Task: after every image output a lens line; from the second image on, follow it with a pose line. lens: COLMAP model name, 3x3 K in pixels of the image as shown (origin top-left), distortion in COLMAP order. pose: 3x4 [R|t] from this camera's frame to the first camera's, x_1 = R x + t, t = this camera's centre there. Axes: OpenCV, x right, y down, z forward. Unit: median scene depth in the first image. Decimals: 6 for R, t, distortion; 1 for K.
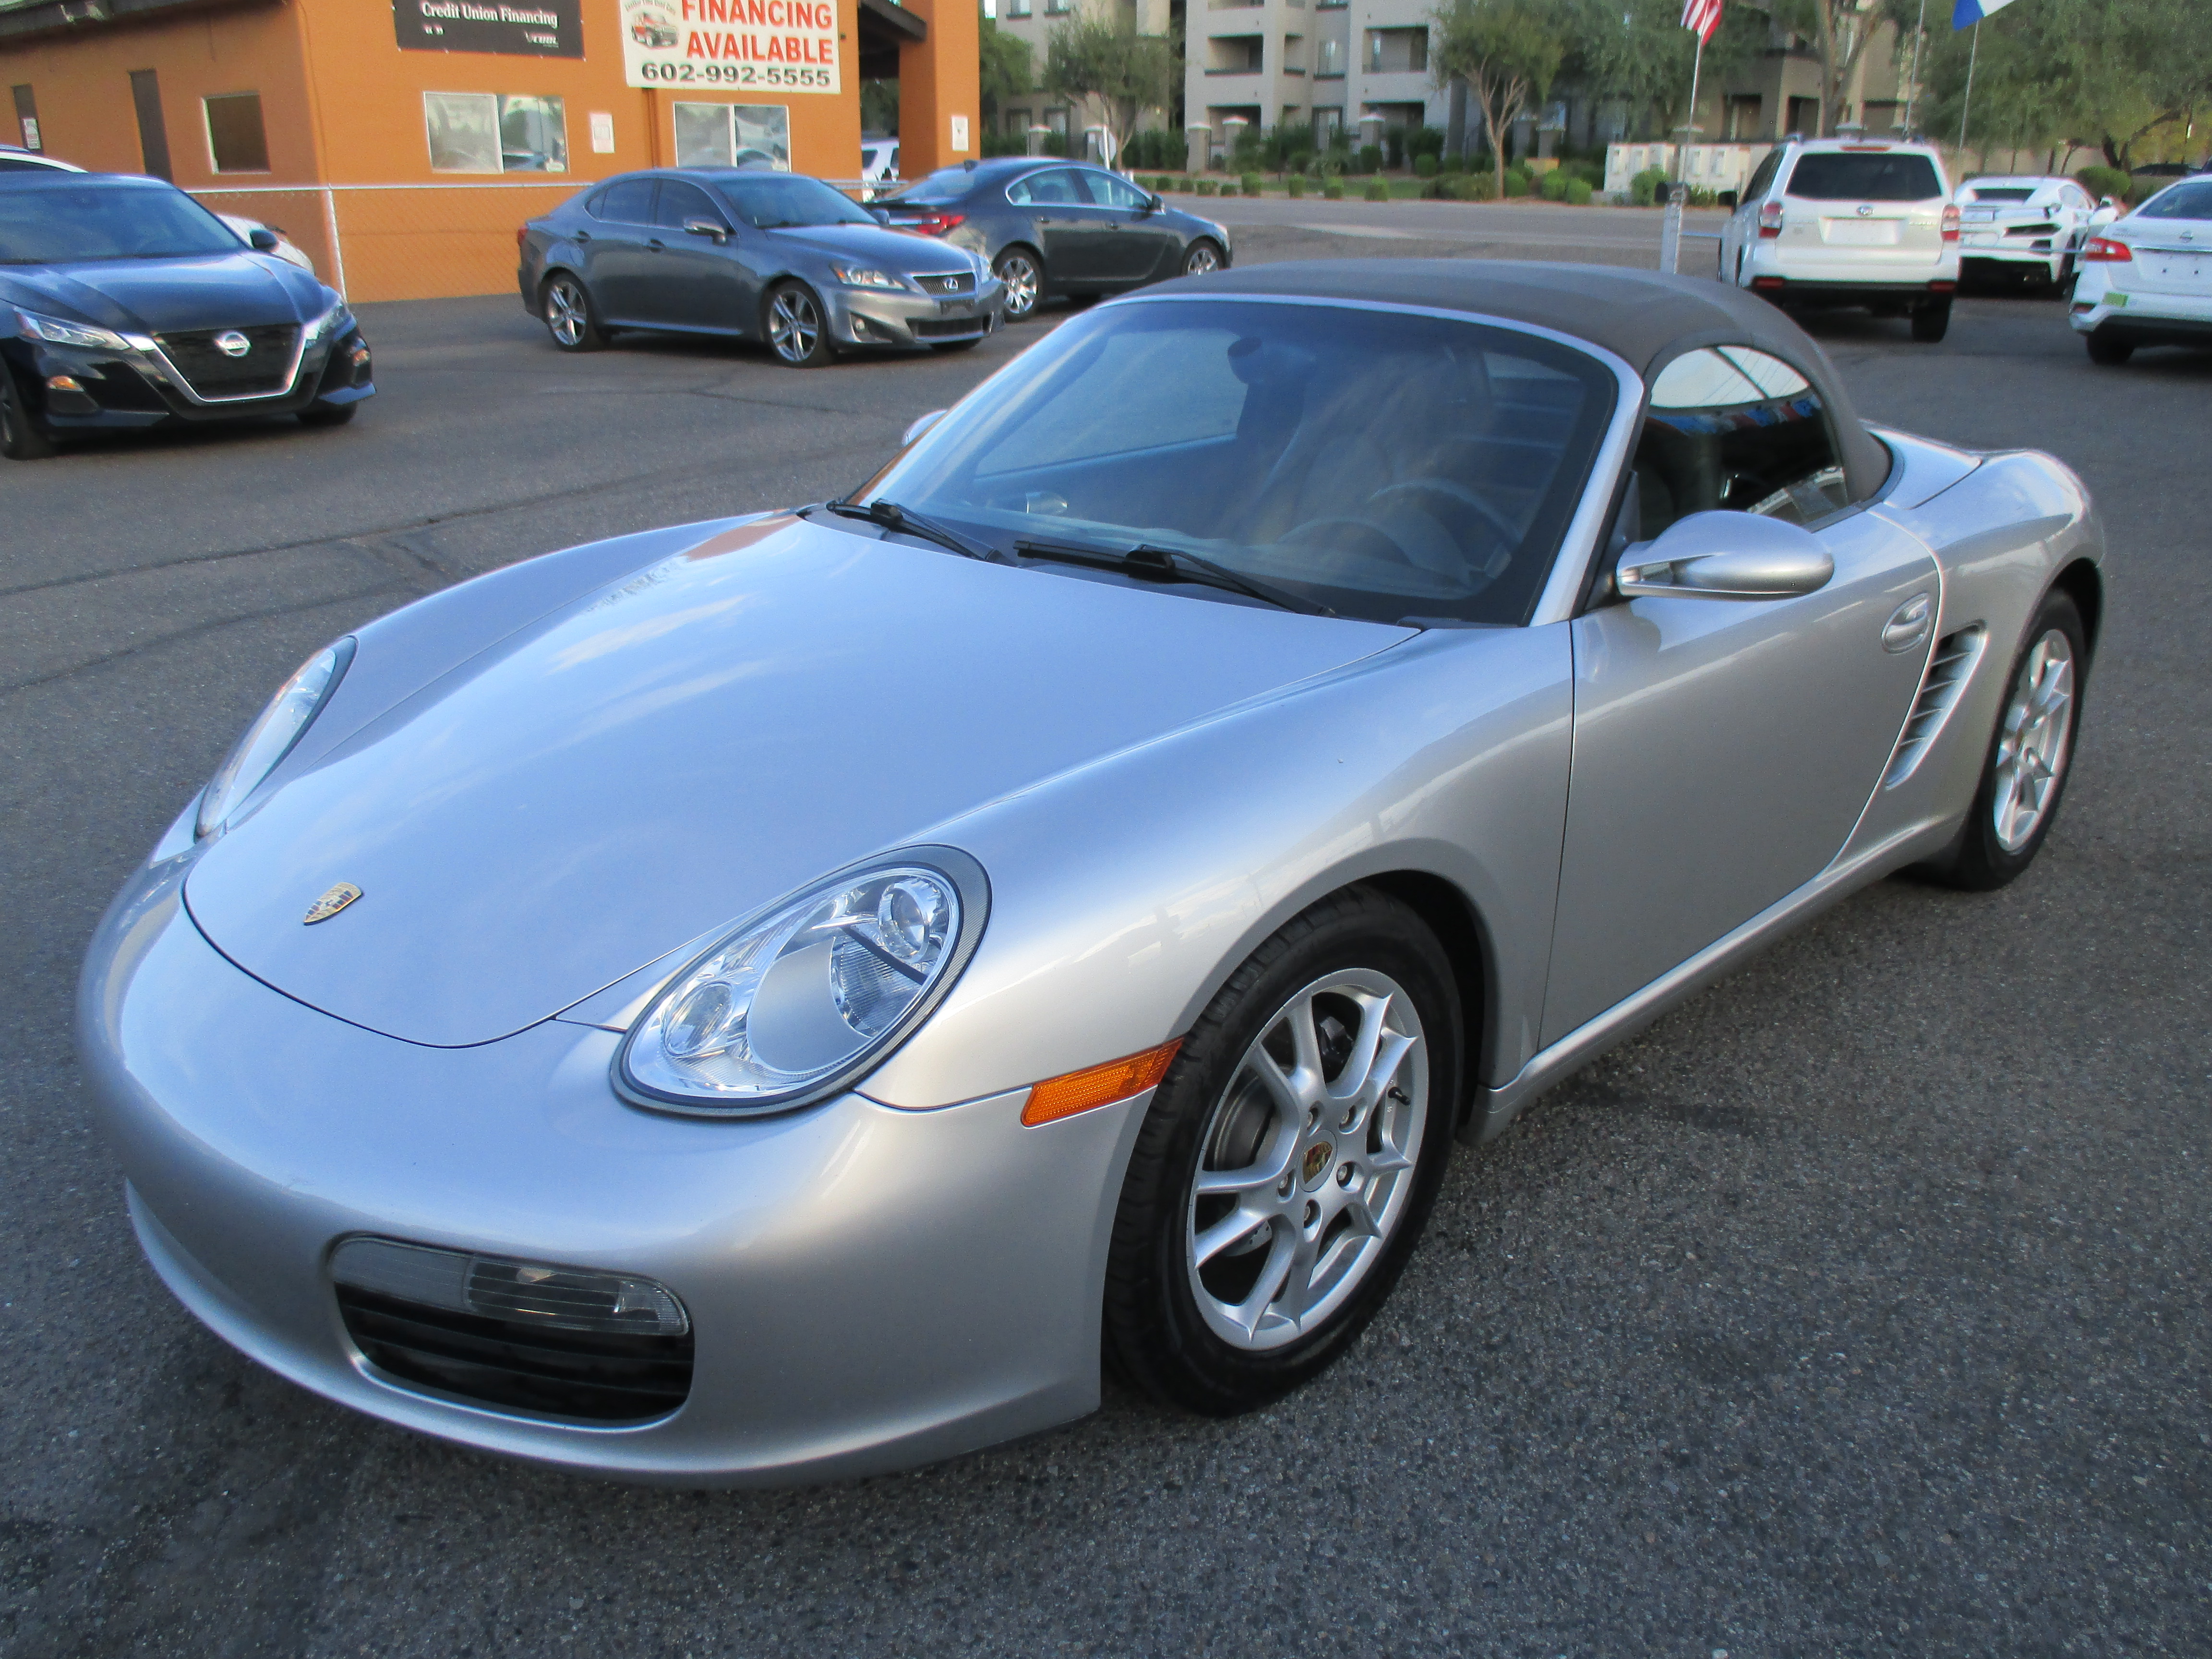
lens RADIAL K [[1880.3, 0, 1104.1], [0, 1880.3, 830.4], [0, 0, 1]] dist [-0.048582, 0.019709]
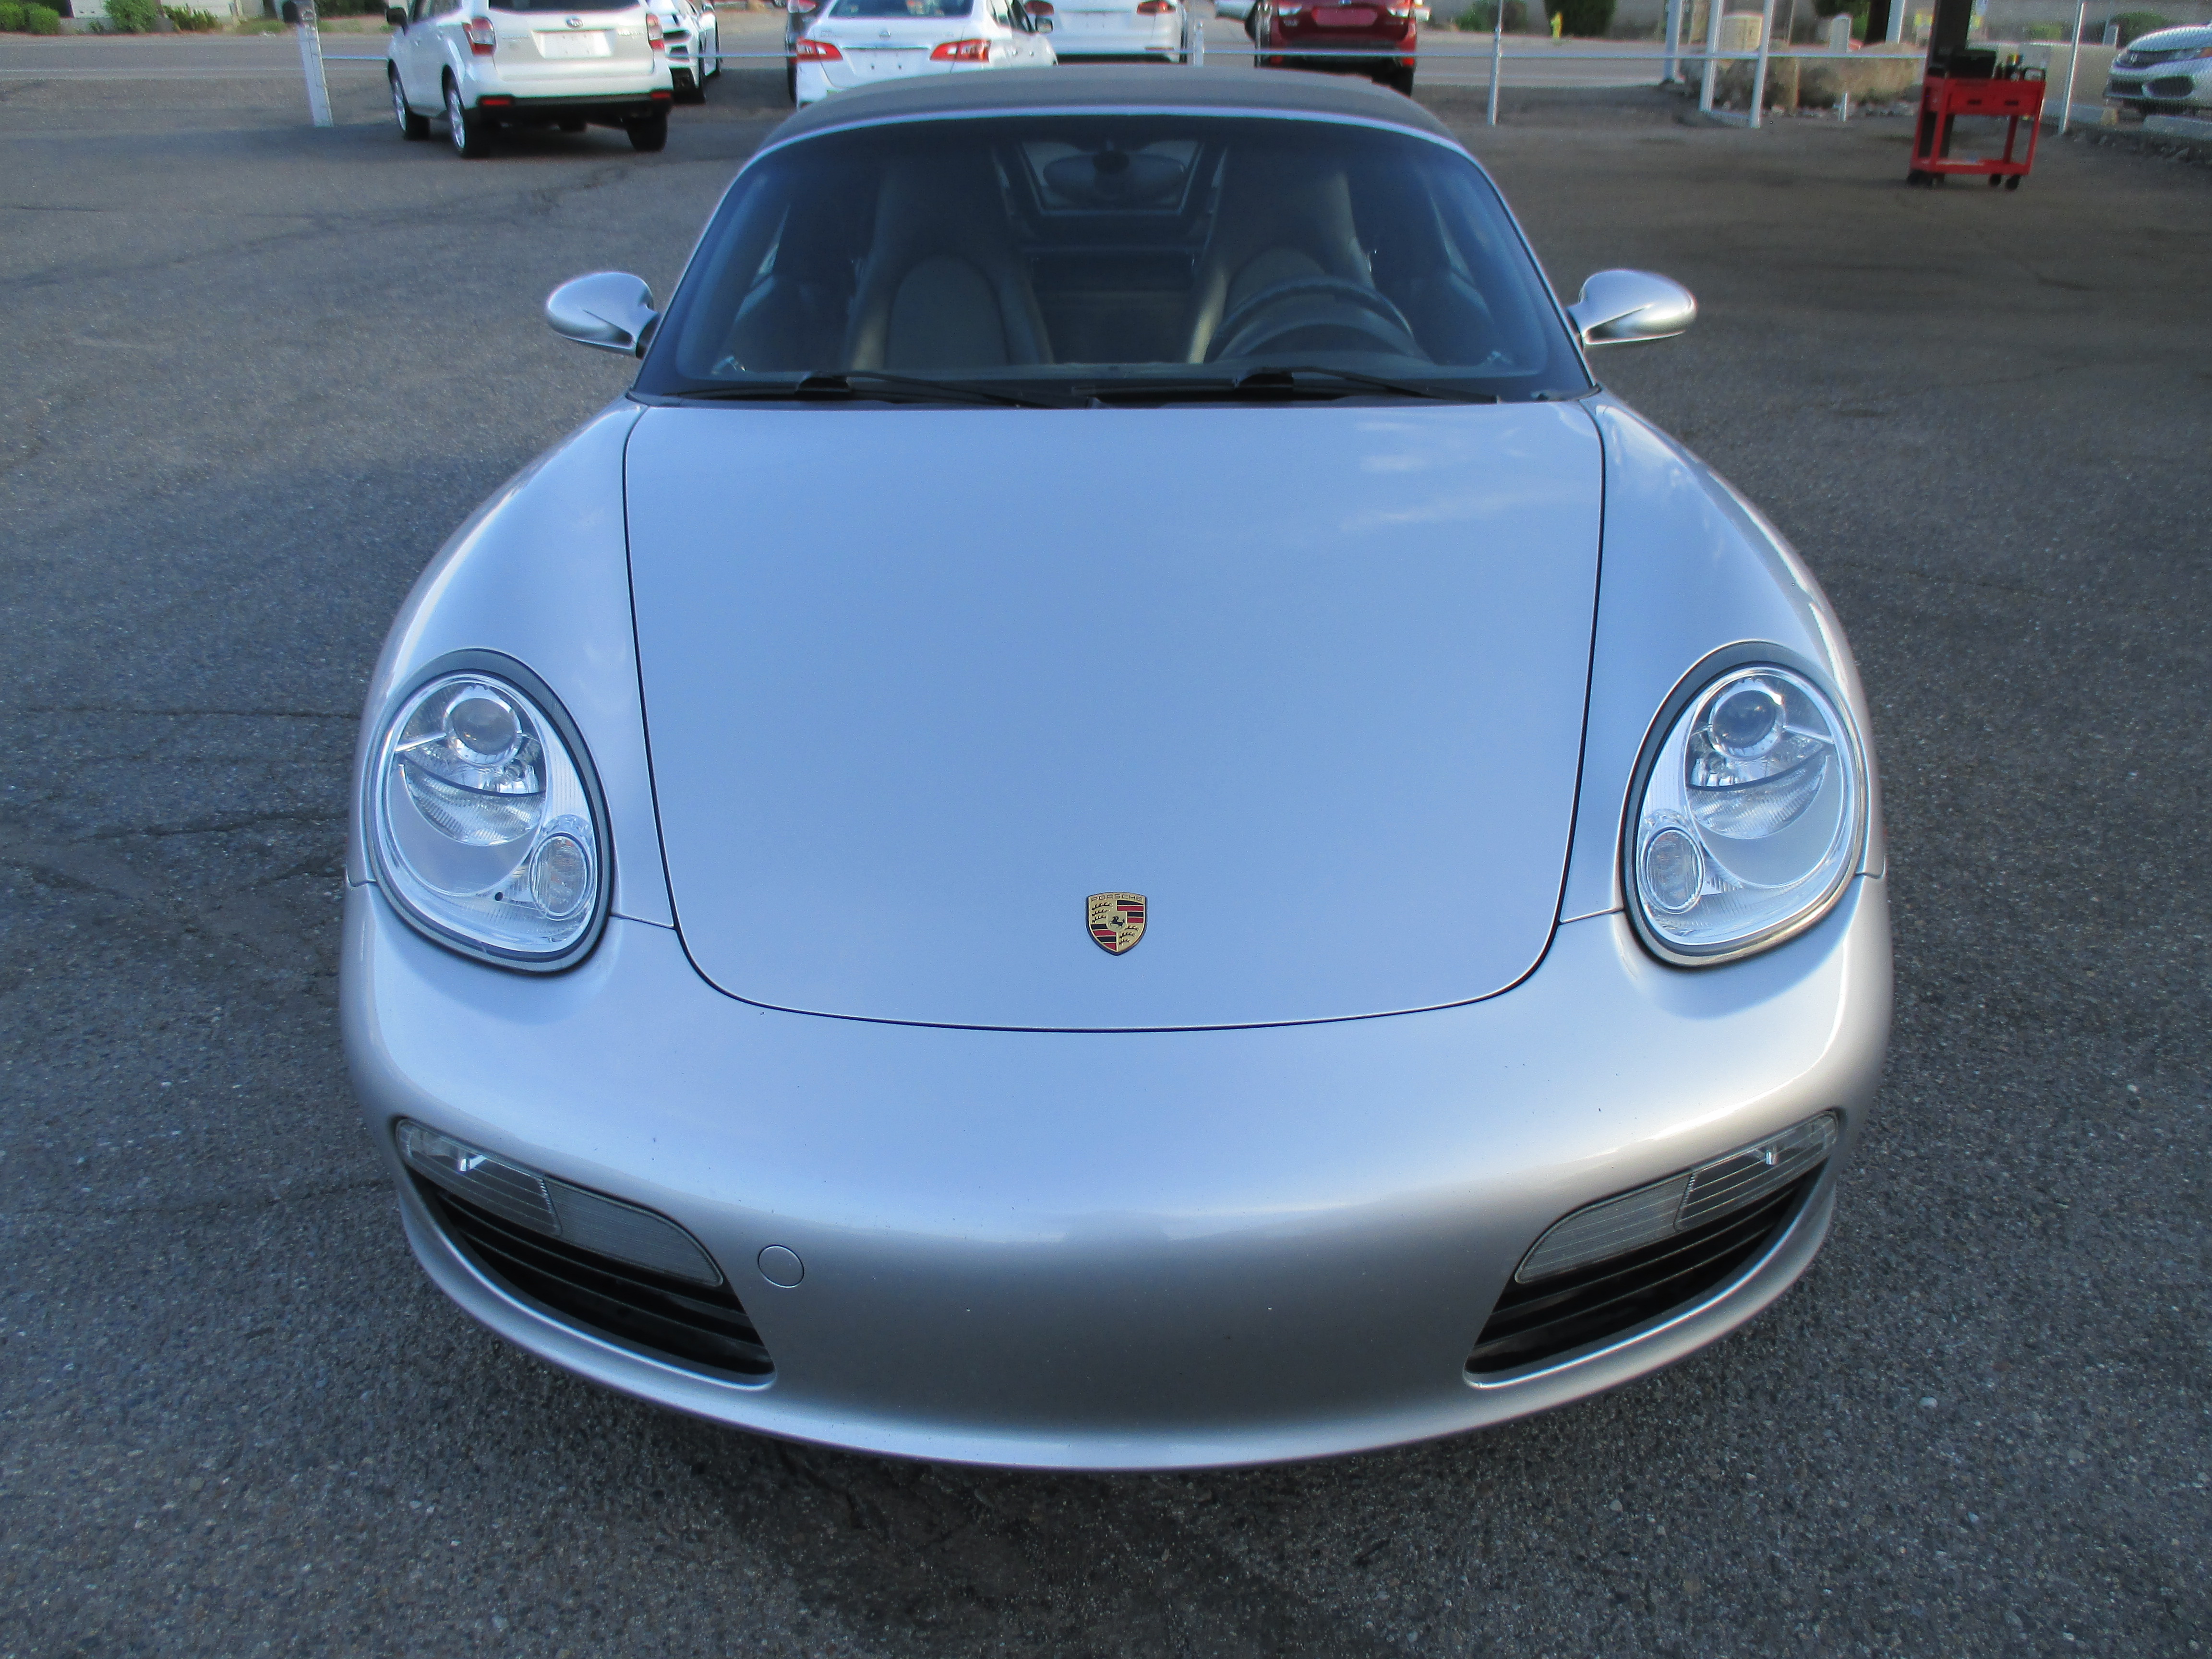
lens RADIAL K [[1880.3, 0, 1116.4], [0, 1880.3, 836.1], [0, 0, 1]] dist [-0.048582, 0.019709]
pose [[0.718637, -0.293748, 0.630295, -0.158164], [0.236788, 0.955601, 0.175380, -0.023709], [-0.653828, 0.023212, 0.756287, 0.069877]]
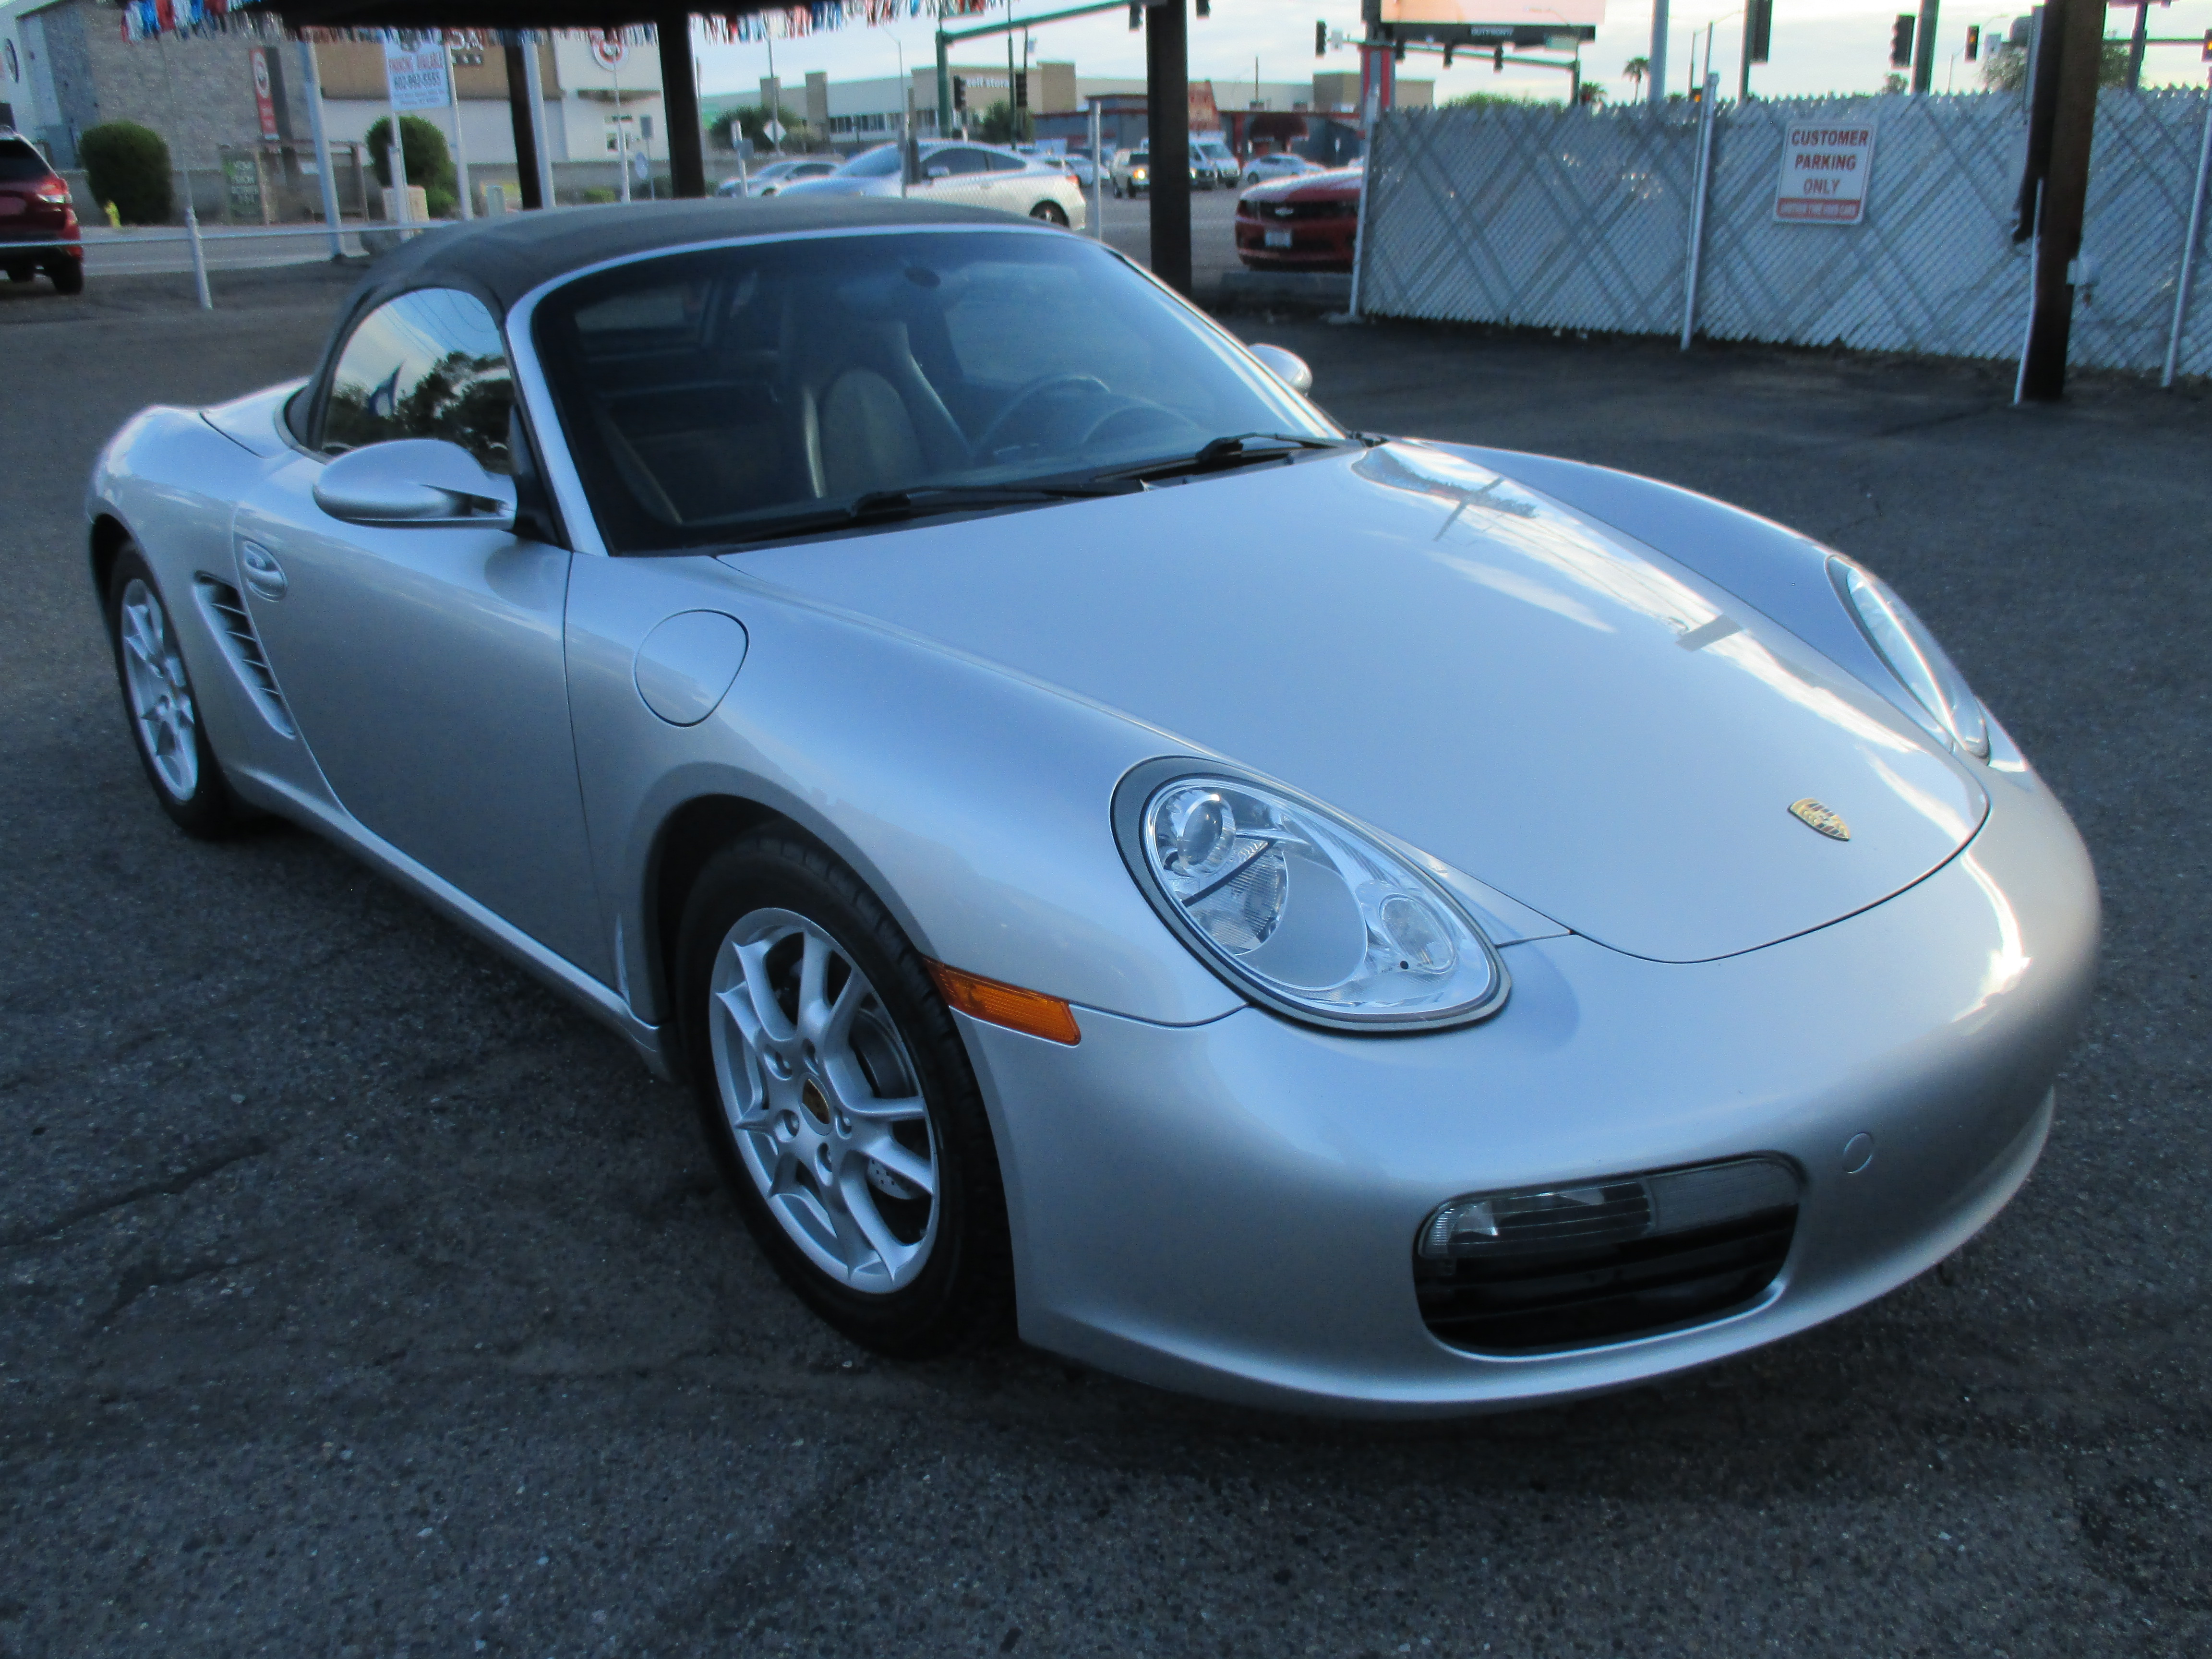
lens RADIAL K [[1880.3, 0, 1111.9], [0, 1880.3, 835.1], [0, 0, 1]] dist [-0.048582, 0.019709]
pose [[0.066801, -0.347988, 0.935116, -0.235007], [0.350765, 0.885577, 0.304495, -0.065734], [-0.934078, 0.307666, 0.181220, 0.205379]]
